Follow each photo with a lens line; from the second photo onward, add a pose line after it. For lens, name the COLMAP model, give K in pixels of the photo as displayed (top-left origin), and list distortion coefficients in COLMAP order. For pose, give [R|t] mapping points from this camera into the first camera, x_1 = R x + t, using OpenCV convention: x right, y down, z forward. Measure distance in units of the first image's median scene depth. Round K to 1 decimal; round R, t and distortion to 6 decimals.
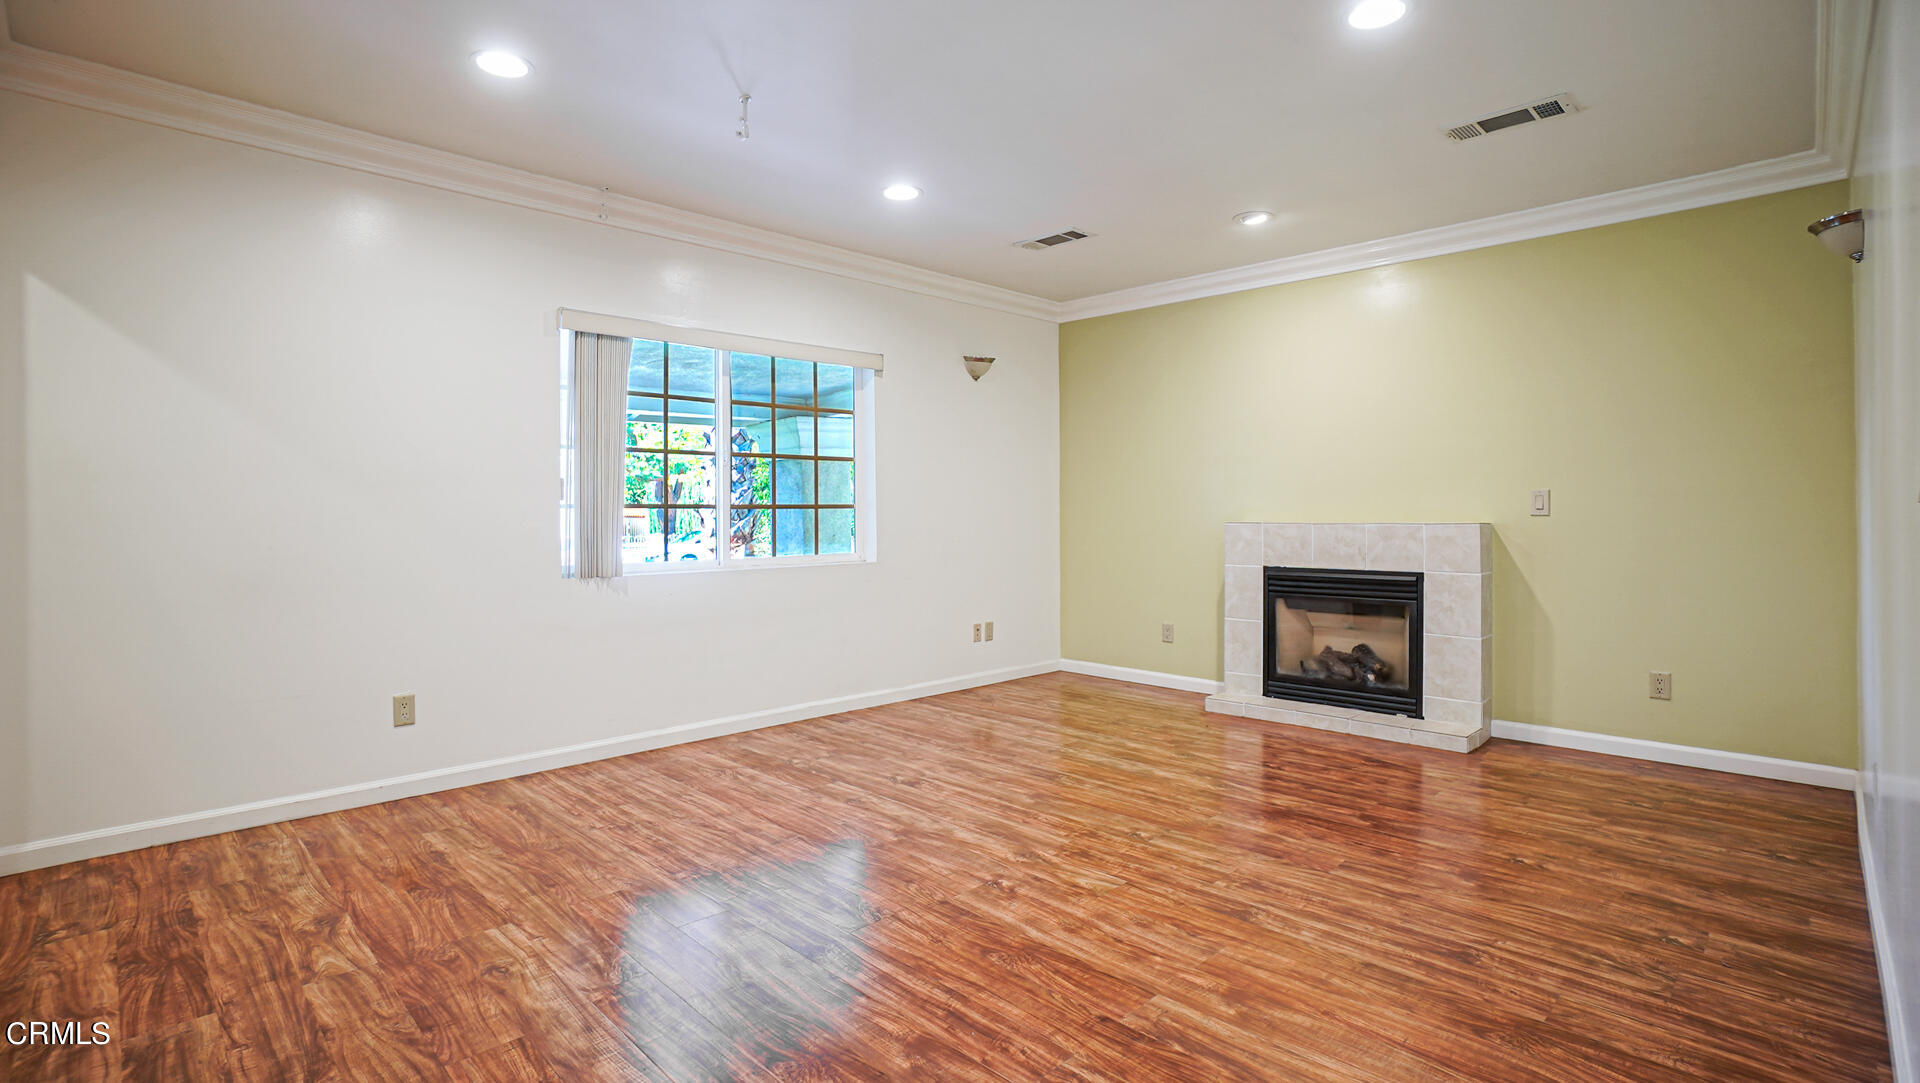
lens RADIAL K [[870.4, 0, 951.4], [0, 870.4, 513.6], [0, 0, 1]] dist [-0.063579, 0.023664]
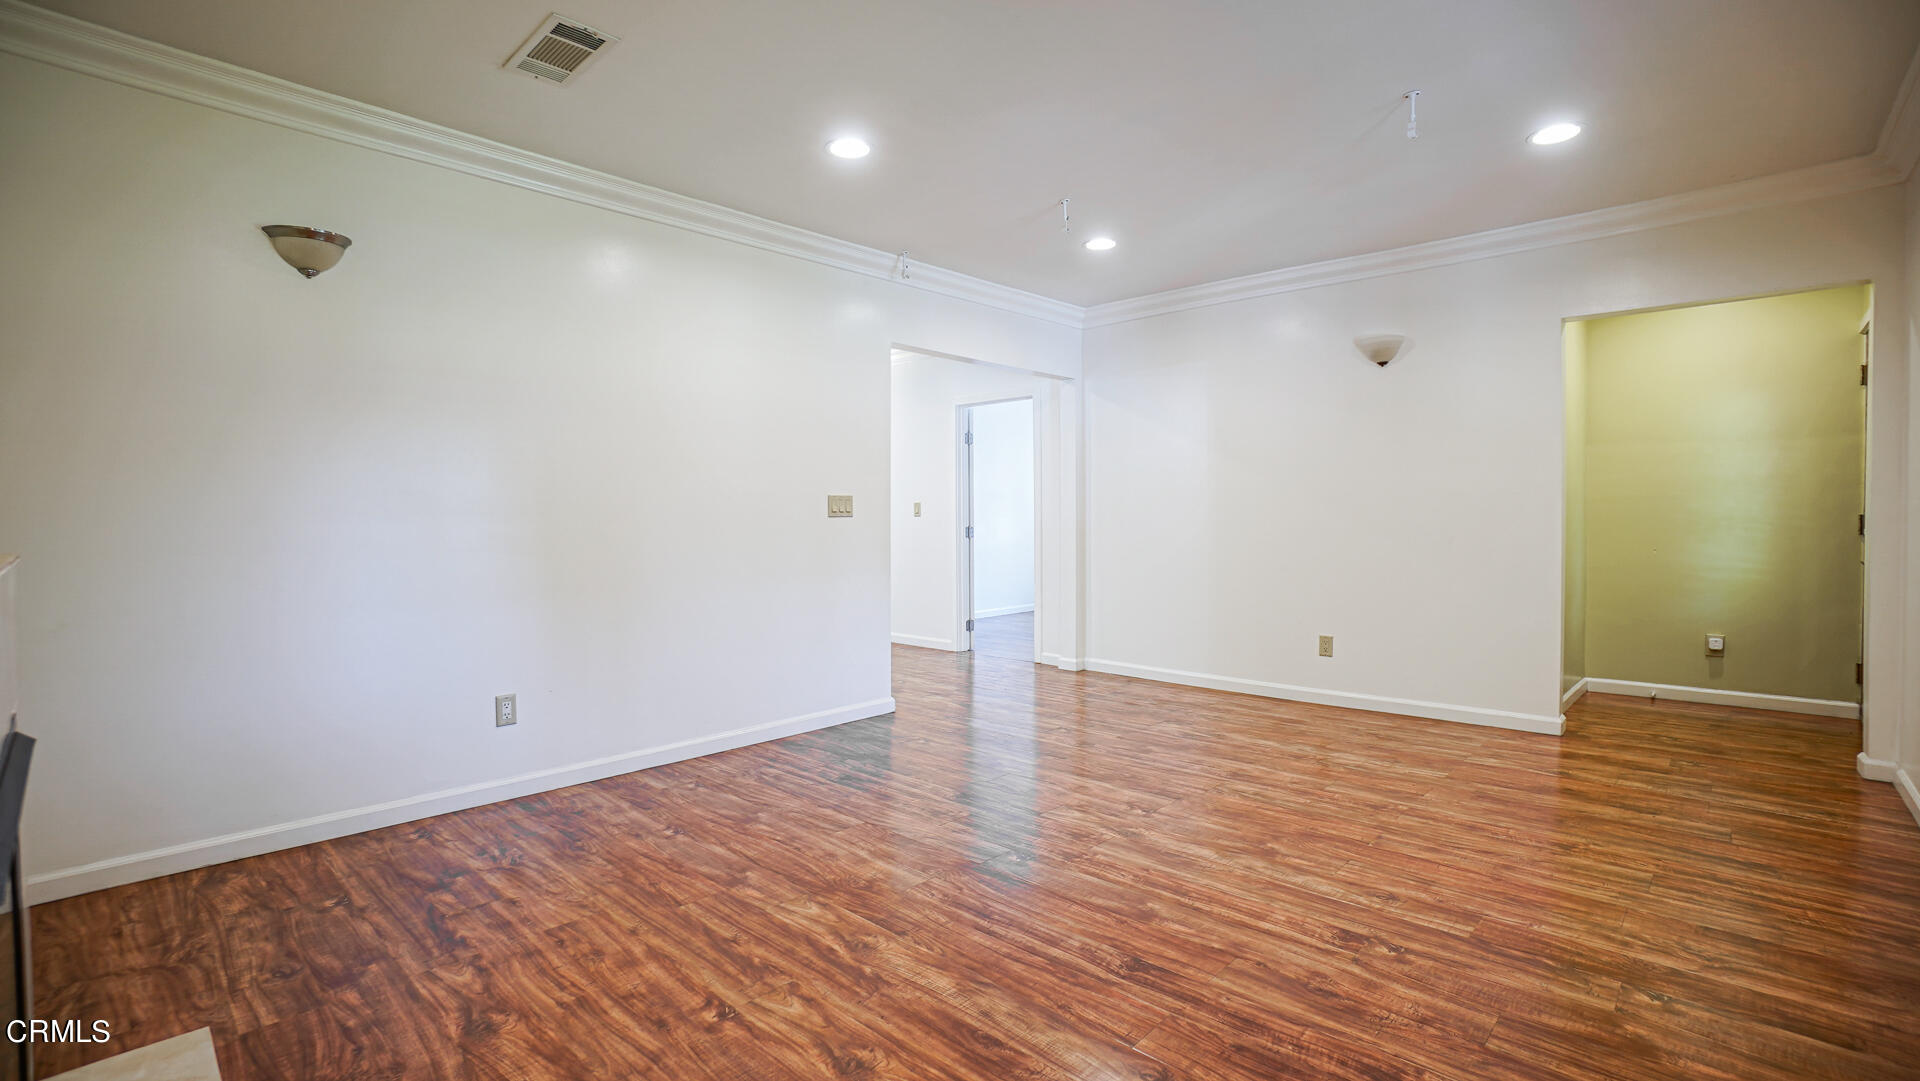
lens RADIAL K [[870.4, 0, 951.4], [0, 870.4, 512.6], [0, 0, 1]] dist [-0.063579, 0.023664]
pose [[-0.999696, 0.005241, -0.024096, 0.306329], [0.005136, 0.999977, 0.004407, -0.004533], [0.024118, 0.004282, -0.999700, 1.898691]]
